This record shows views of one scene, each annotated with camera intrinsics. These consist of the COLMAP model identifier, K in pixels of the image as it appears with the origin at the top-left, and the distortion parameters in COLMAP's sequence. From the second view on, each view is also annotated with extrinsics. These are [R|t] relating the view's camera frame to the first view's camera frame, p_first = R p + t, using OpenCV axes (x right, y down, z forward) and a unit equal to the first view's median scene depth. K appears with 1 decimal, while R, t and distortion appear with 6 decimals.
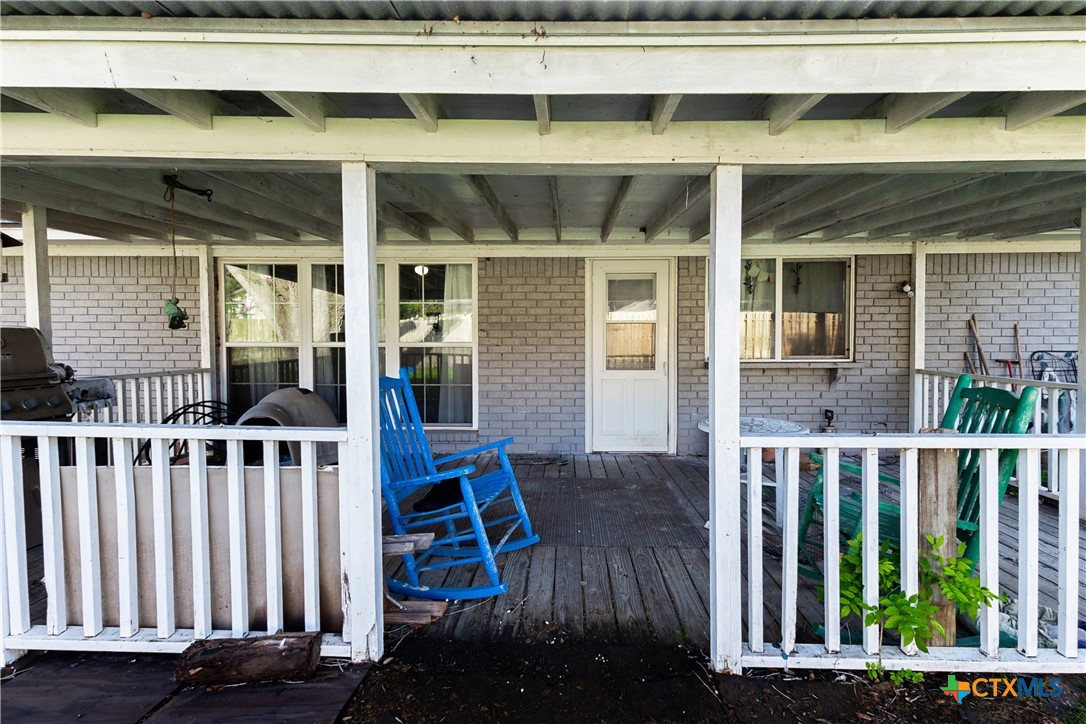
lens RADIAL K [[515.7, 0, 532.6], [0, 515.7, 353.7], [0, 0, 1]] dist [0.016334, -0.001328]
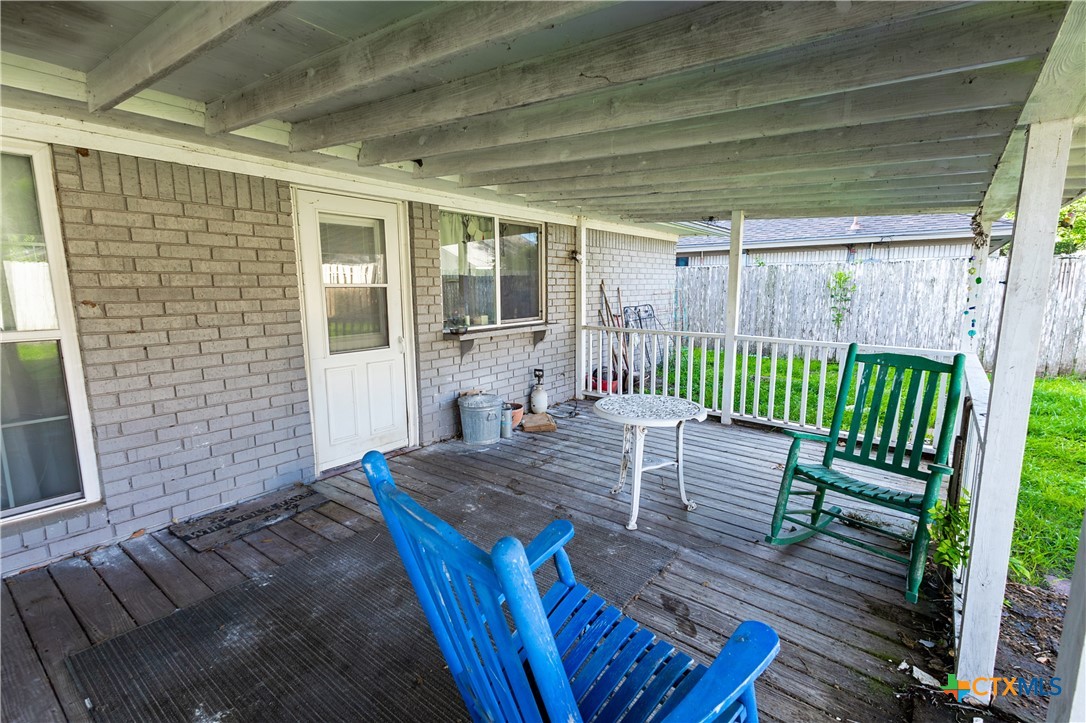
lens RADIAL K [[515.7, 0, 543.5], [0, 515.7, 363.8], [0, 0, 1]] dist [0.016334, -0.001328]
pose [[0.555802, -0.132206, 0.820735, -0.283431], [0.015176, 0.988722, 0.148990, -0.058294], [-0.831176, -0.070354, 0.551540, 0.383859]]
